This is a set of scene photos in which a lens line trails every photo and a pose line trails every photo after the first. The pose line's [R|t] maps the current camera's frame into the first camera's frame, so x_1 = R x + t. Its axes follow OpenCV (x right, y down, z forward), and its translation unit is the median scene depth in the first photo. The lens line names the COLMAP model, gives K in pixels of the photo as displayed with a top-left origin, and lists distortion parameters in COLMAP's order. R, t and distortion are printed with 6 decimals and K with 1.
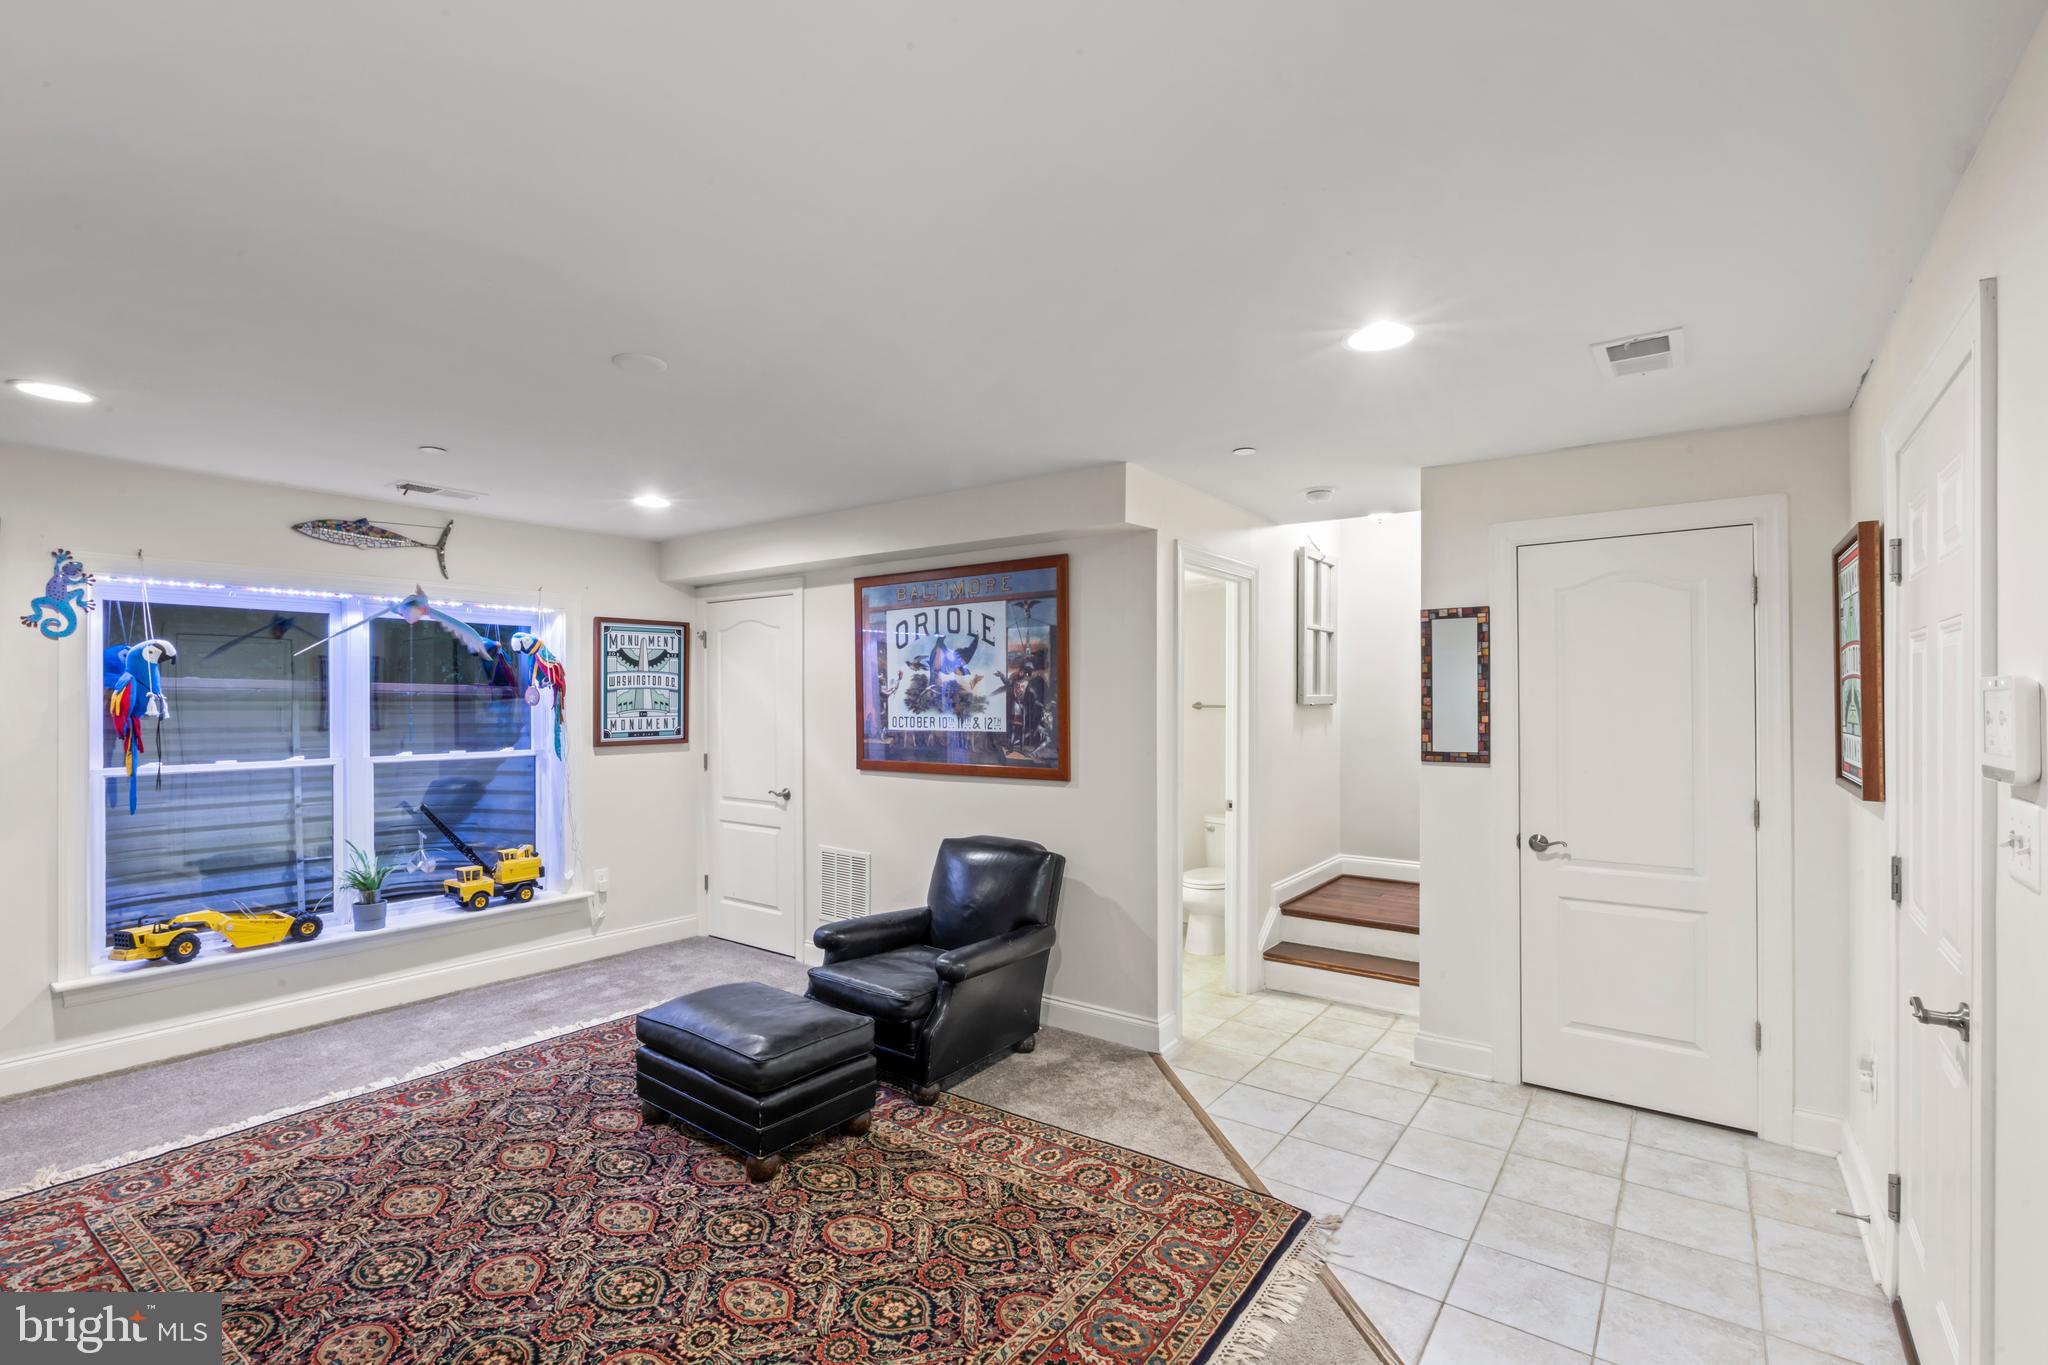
lens RADIAL K [[929.8, 0, 1024.0], [0, 929.8, 682.5], [0, 0, 1]] dist [-0.002861, -0.000131]
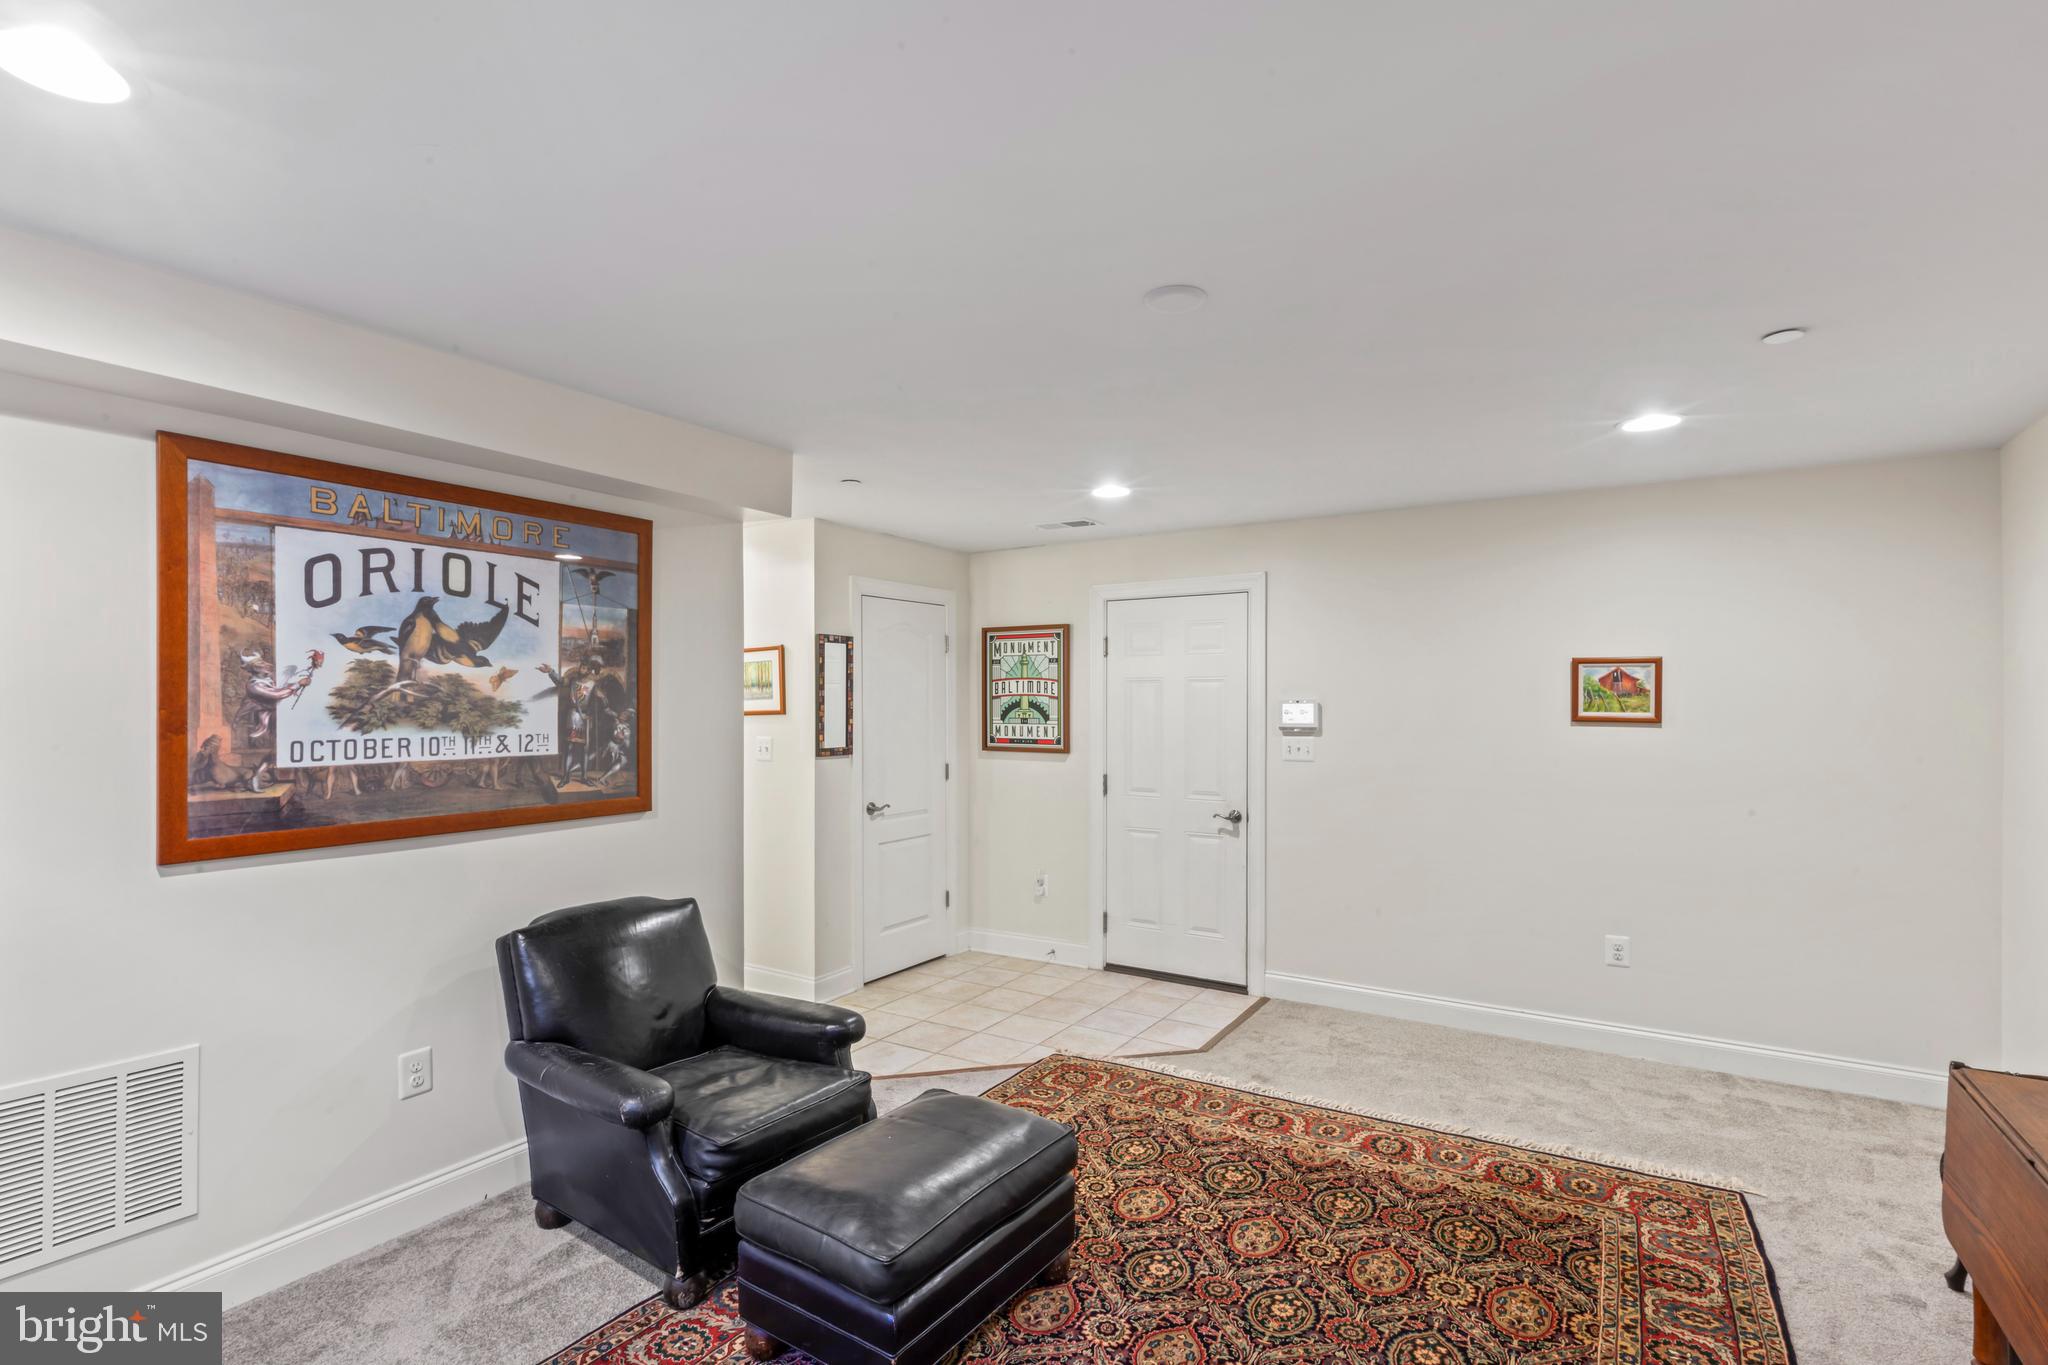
lens RADIAL K [[959.8, 0, 1017.4], [0, 959.8, 689.6], [0, 0, 1]] dist [-0.006341, -0.000164]
pose [[-0.061079, 0.019113, 0.997950, -0.725979], [-0.016050, 0.999669, -0.020129, 0.014137], [-0.998004, -0.017246, -0.060752, 0.690305]]
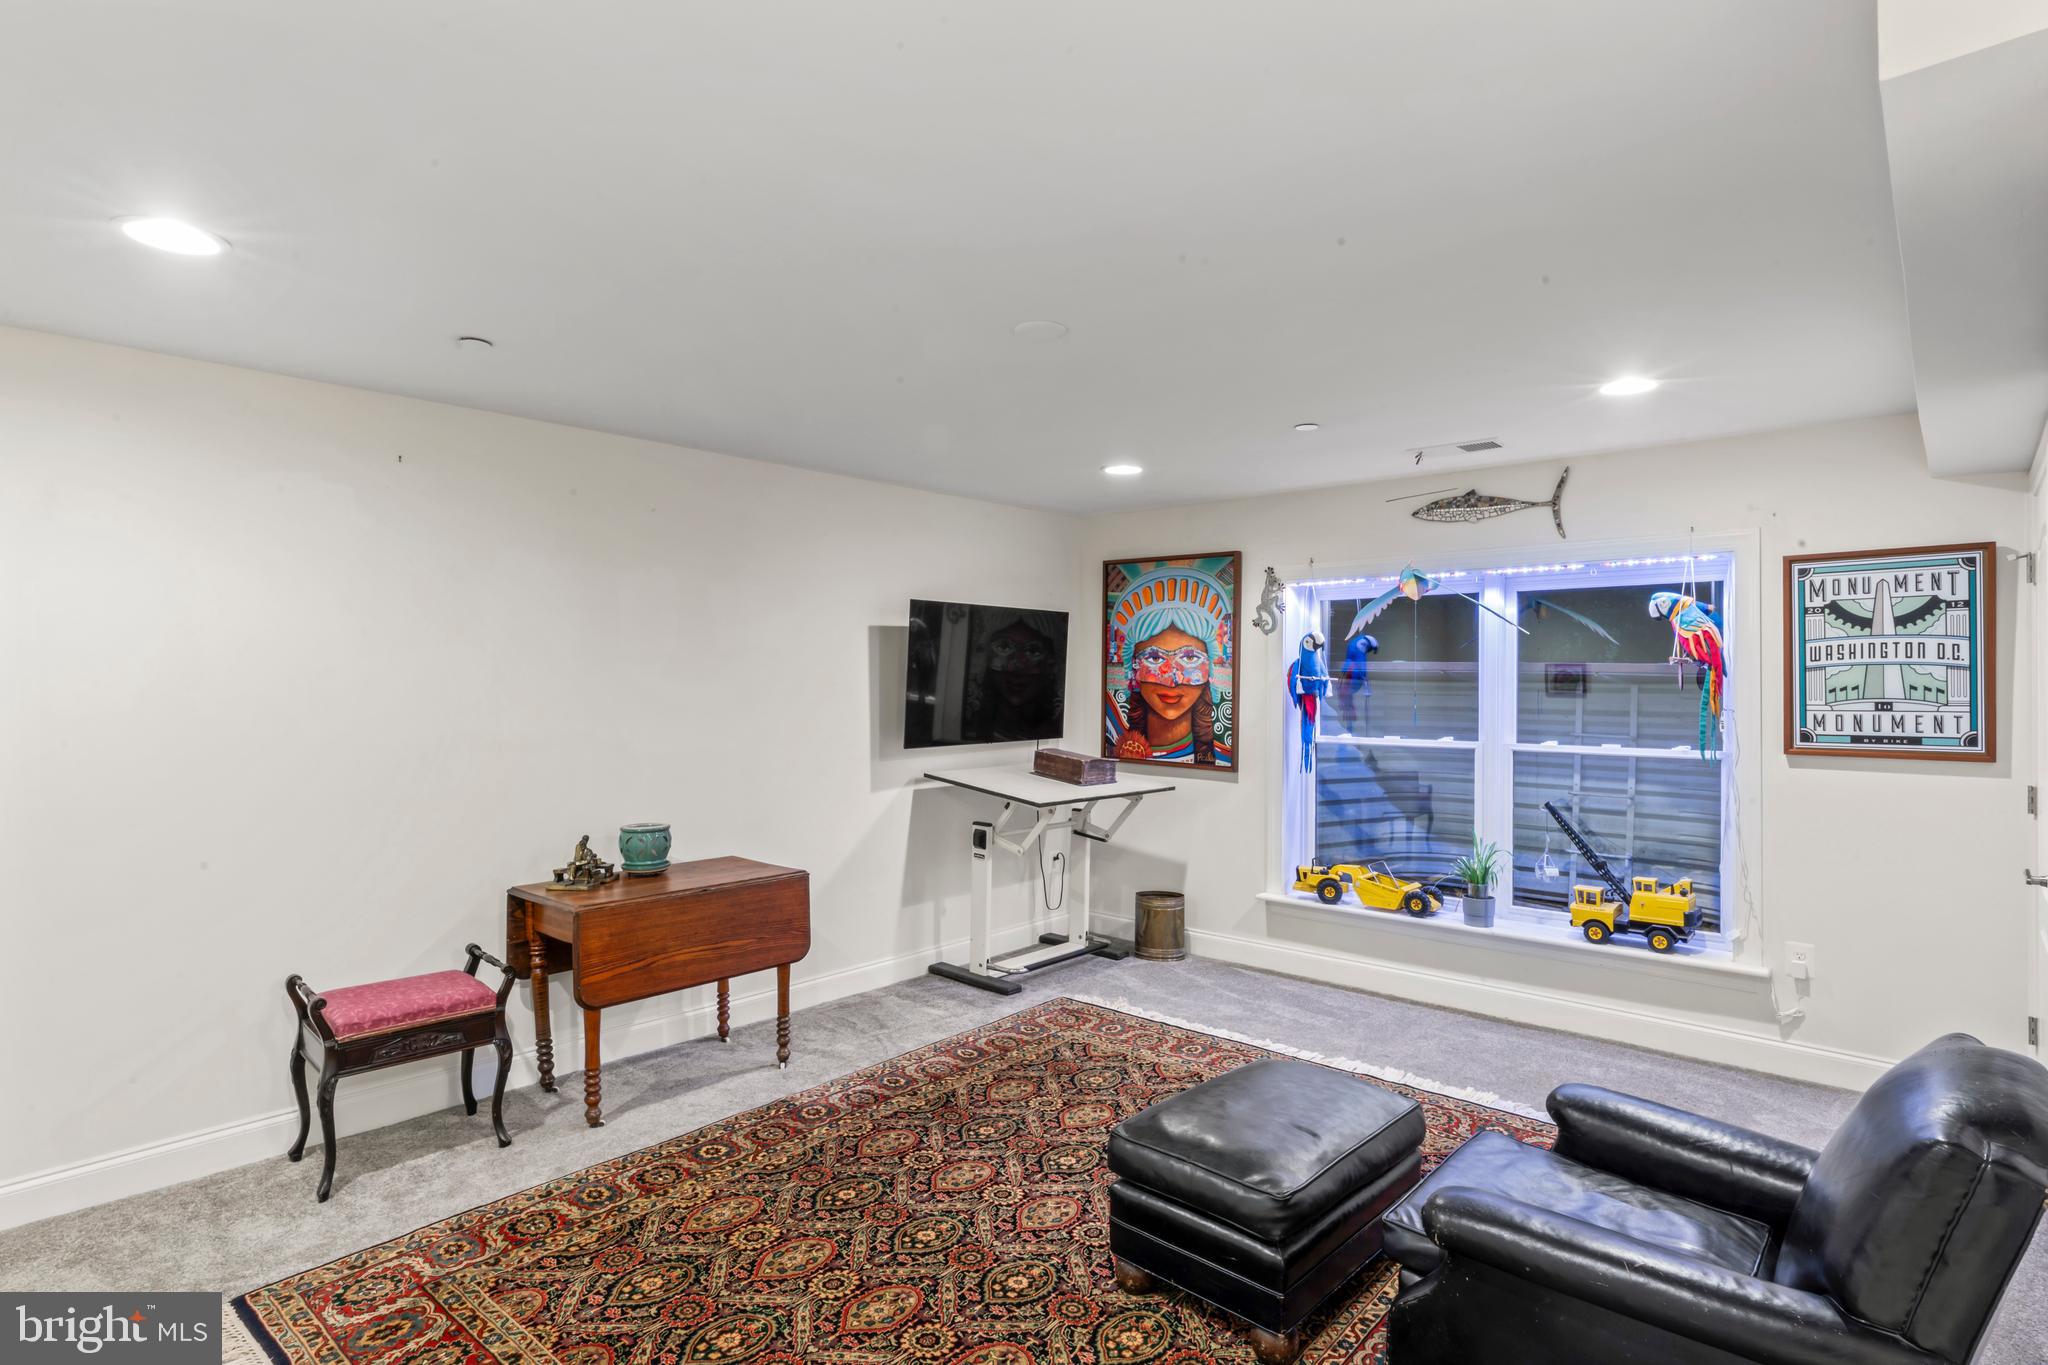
lens RADIAL K [[1050.7, 0, 1030.0], [0, 1050.7, 678.1], [0, 0, 1]] dist [-0.013593, 0.000370]
pose [[-0.095720, -0.003401, -0.995403, 0.384258], [0.013842, 0.999893, -0.004748, 0.013652], [0.995312, -0.014233, -0.095663, 0.634344]]
